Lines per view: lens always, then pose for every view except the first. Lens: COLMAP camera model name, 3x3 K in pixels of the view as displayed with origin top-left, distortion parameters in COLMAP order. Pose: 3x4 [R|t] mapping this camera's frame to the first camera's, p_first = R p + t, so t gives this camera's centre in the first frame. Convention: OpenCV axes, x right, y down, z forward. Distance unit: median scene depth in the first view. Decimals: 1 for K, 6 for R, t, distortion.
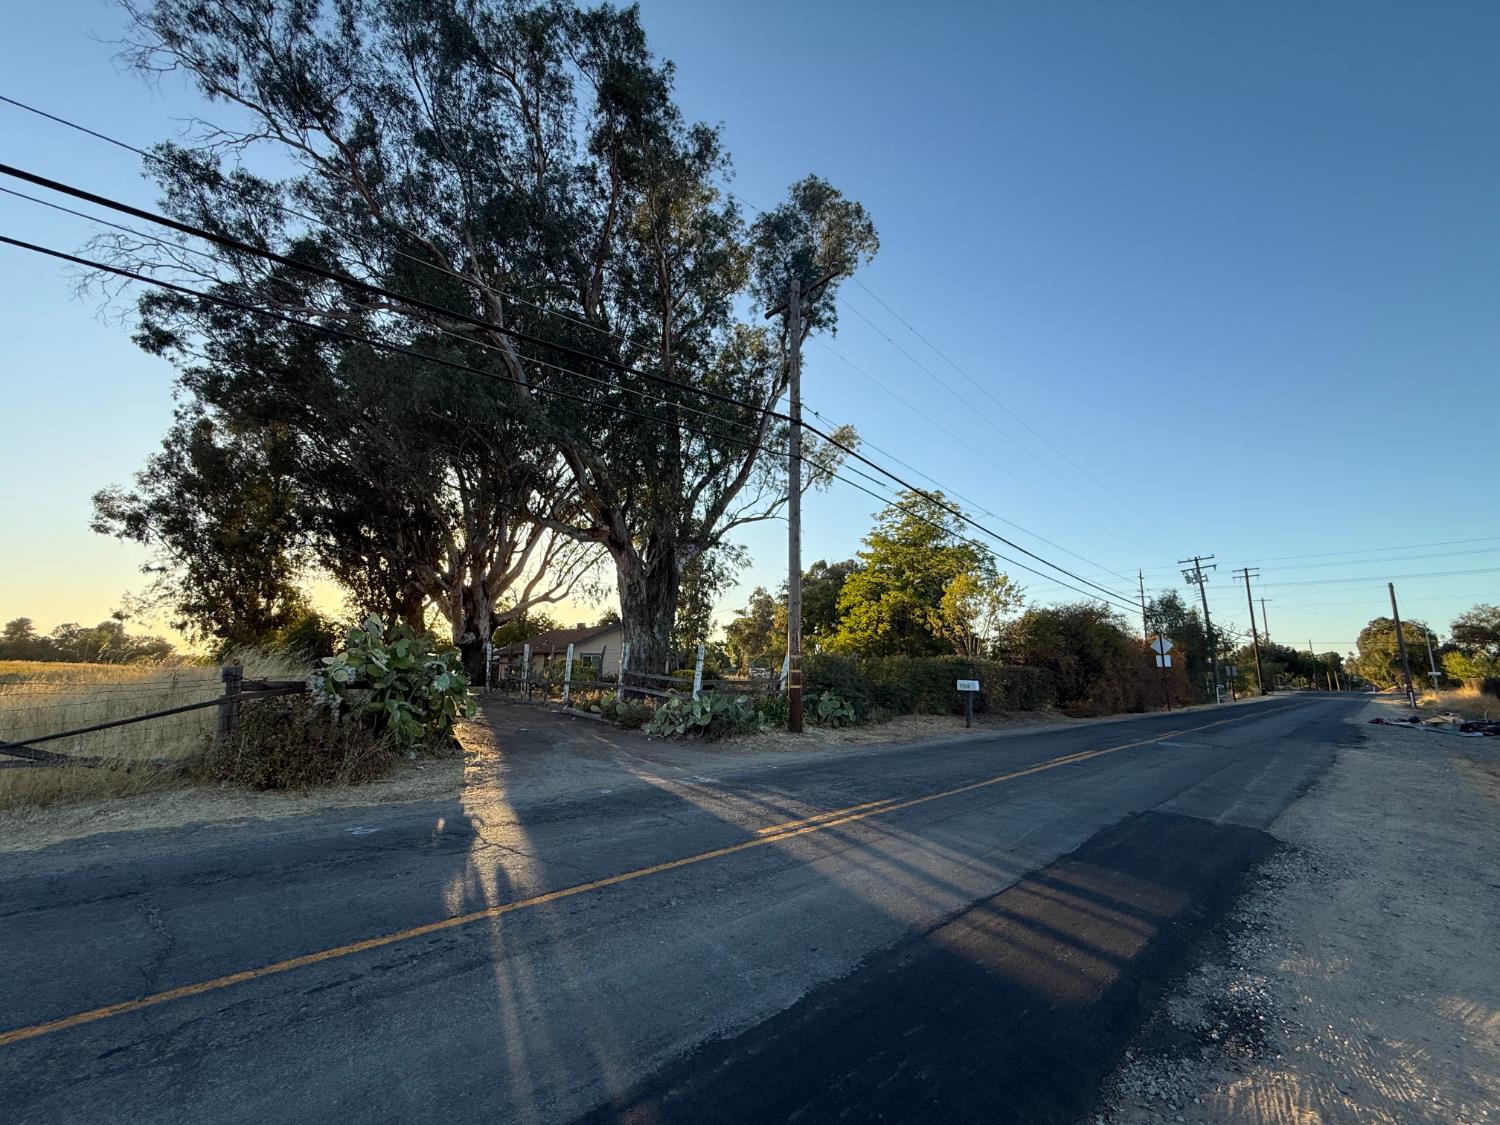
lens RADIAL K [[596.8, 0, 746.4], [0, 596.8, 560.5], [0, 0, 1]] dist [-0.008158, -0.000024]
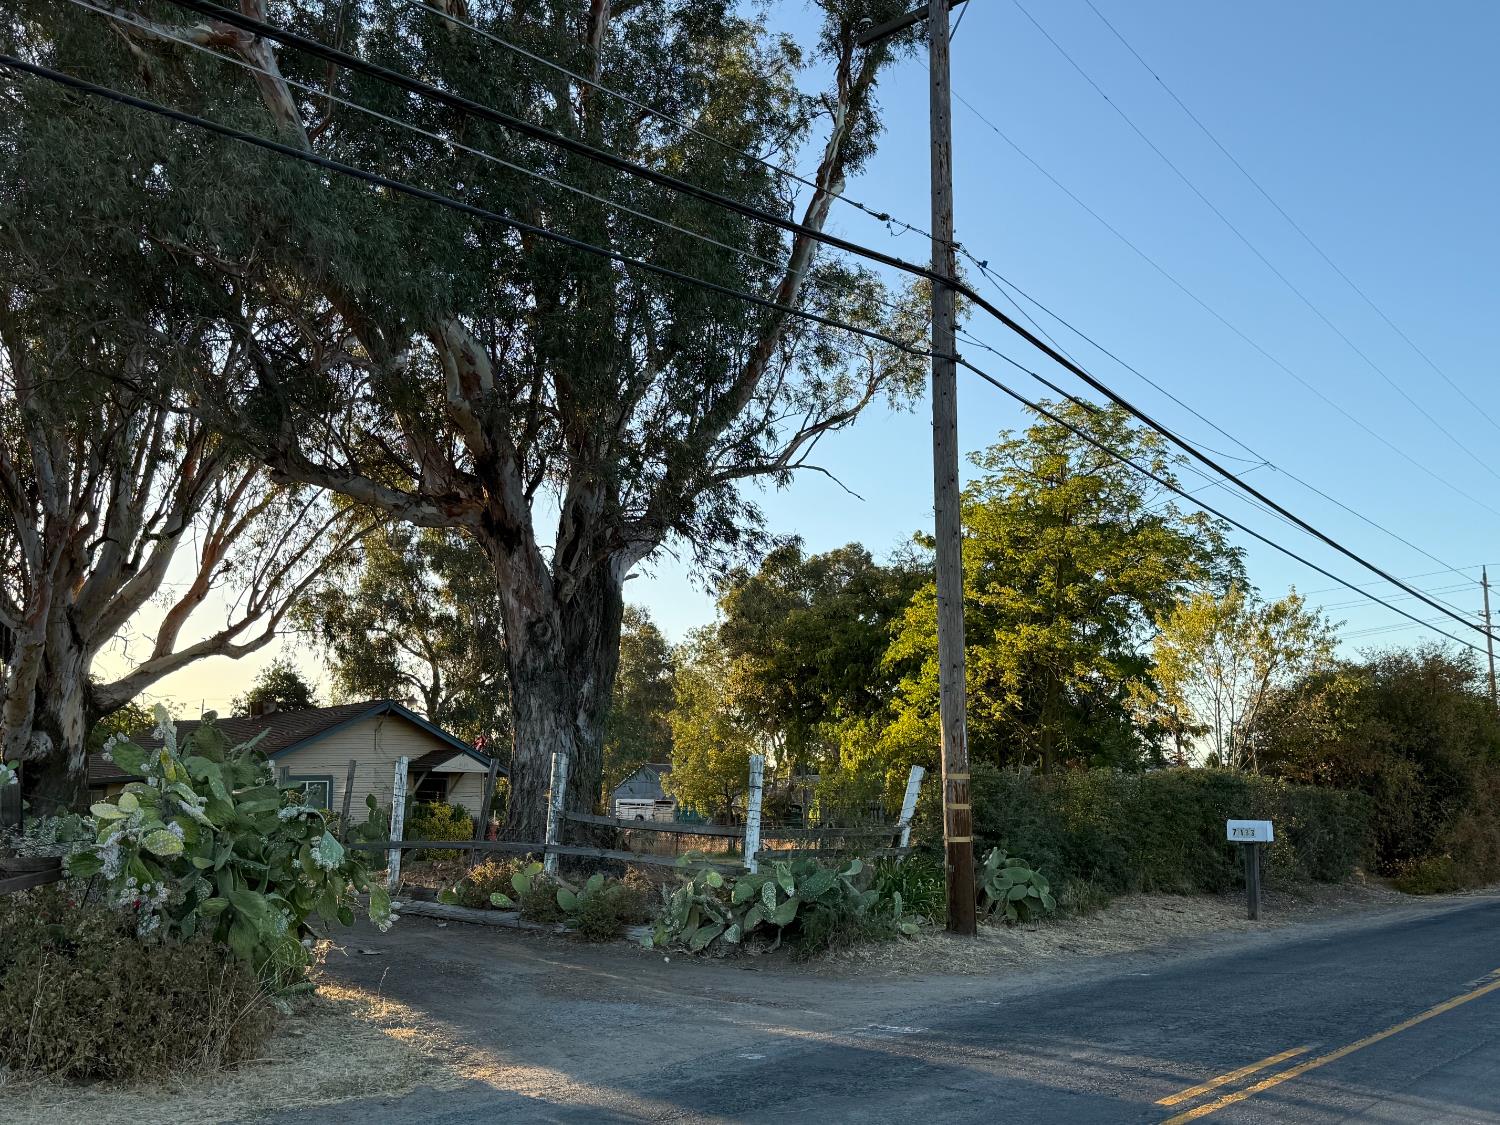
lens RADIAL K [[1431.4, 0, 750.0], [0, 1431.4, 562.5], [0, 0, 1]] dist [0.139065, -0.312900]
pose [[0.991605, -0.000247, 0.129307, -0.143002], [-0.001848, 0.999869, 0.016089, -0.018384], [-0.129294, -0.016193, 0.991474, -0.078294]]
